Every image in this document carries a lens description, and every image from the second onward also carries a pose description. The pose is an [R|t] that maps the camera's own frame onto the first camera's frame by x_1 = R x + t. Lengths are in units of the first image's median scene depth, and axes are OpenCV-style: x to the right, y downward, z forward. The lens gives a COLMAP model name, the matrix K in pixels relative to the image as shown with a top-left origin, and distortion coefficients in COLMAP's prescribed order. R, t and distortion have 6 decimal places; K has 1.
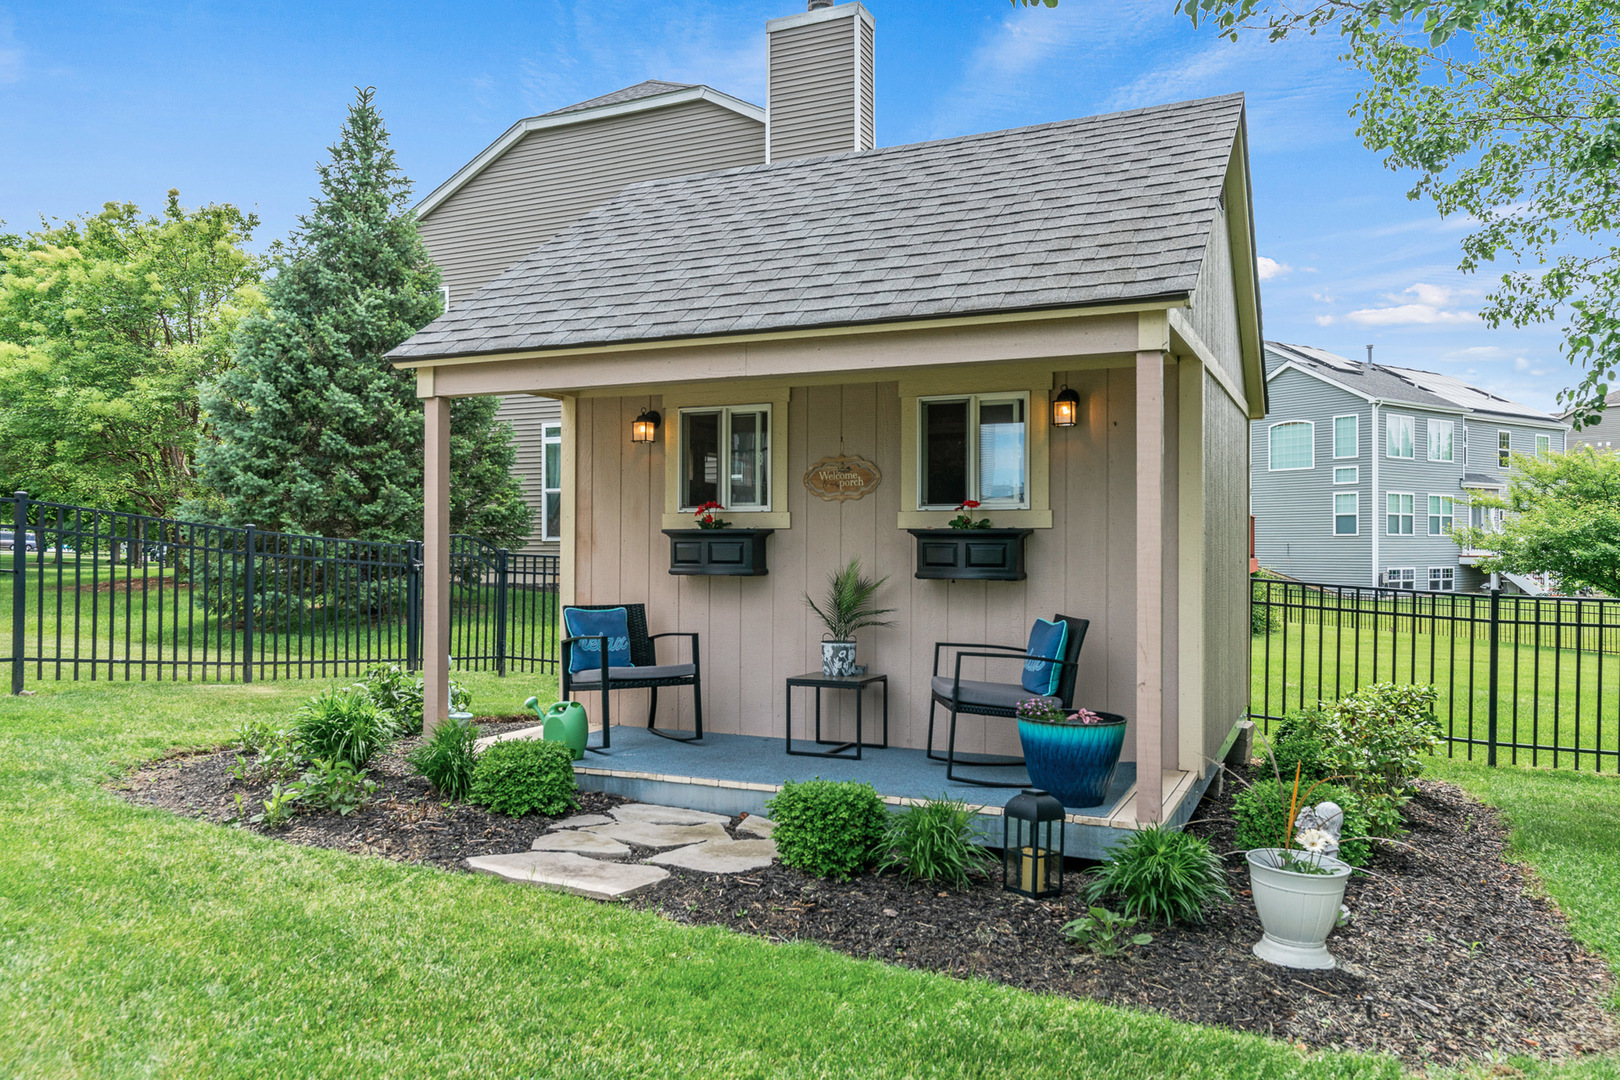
lens RADIAL K [[1201.0, 0, 809.3], [0, 1201.0, 538.8], [0, 0, 1]] dist [0.010169, 0.002472]
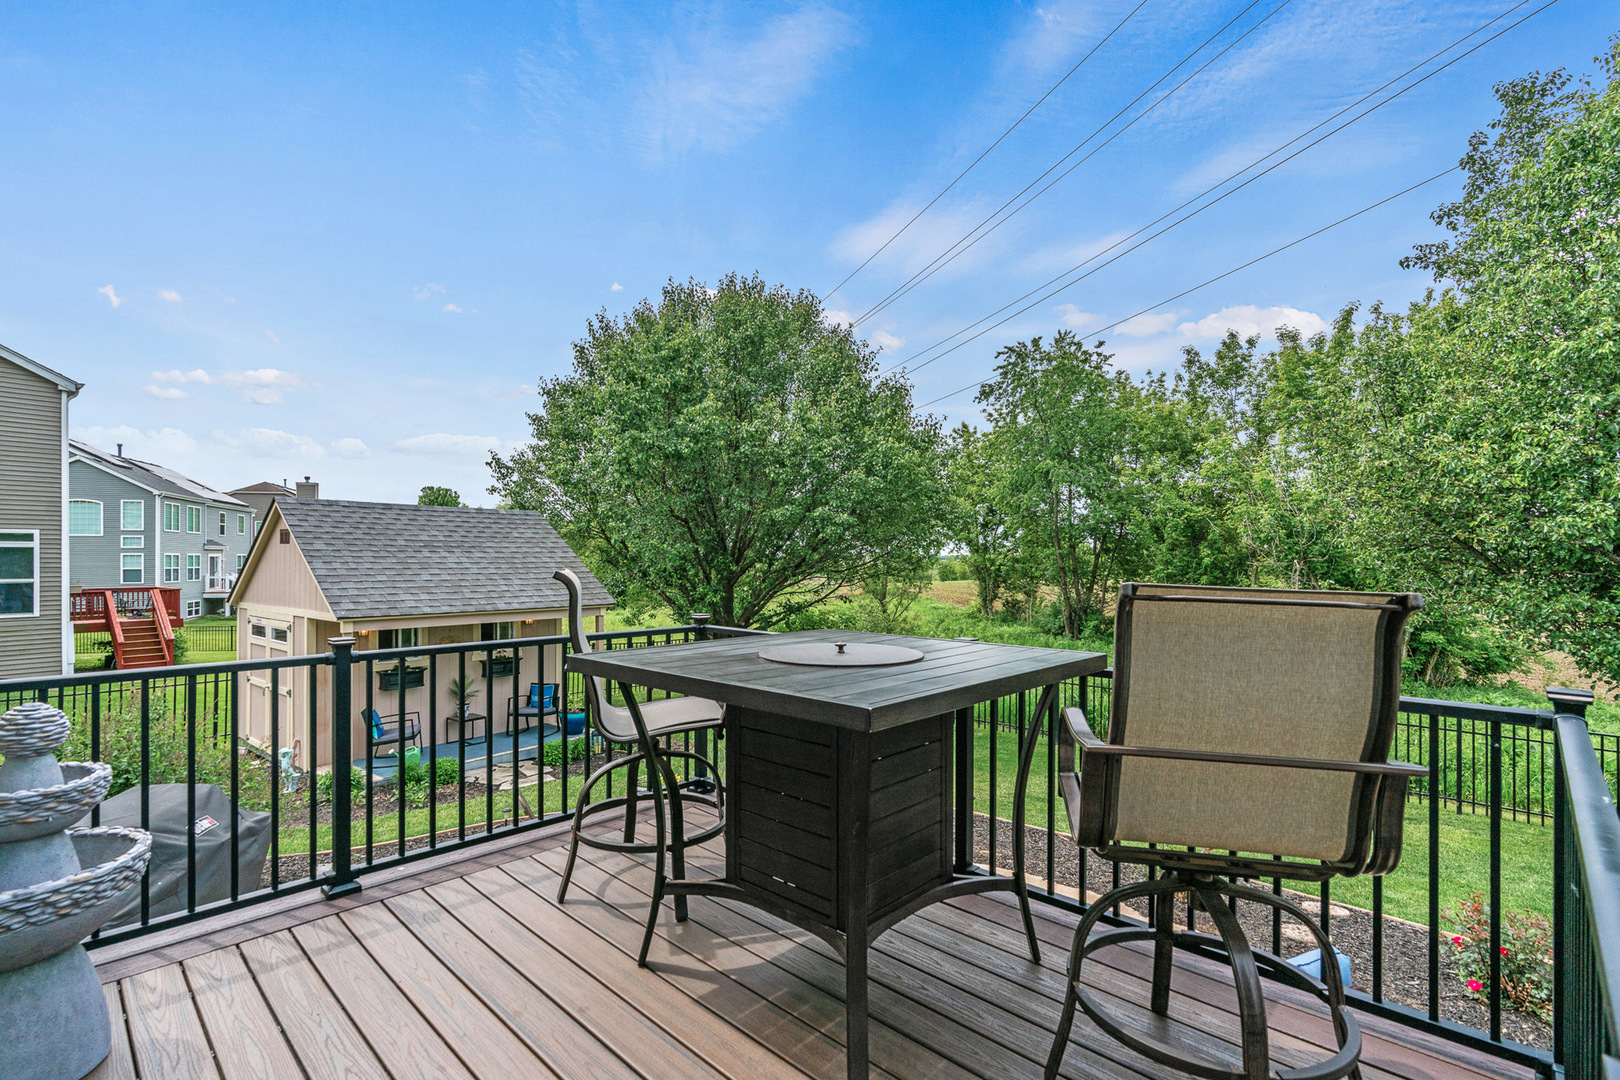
lens RADIAL K [[747.6, 0, 802.8], [0, 747.6, 555.4], [0, 0, 1]] dist [-0.002383, -0.000590]
pose [[0.294049, 0.009956, 0.955739, -0.176249], [-0.003971, 0.999950, -0.009195, -0.031224], [-0.955782, -0.001091, 0.294074, -0.039442]]
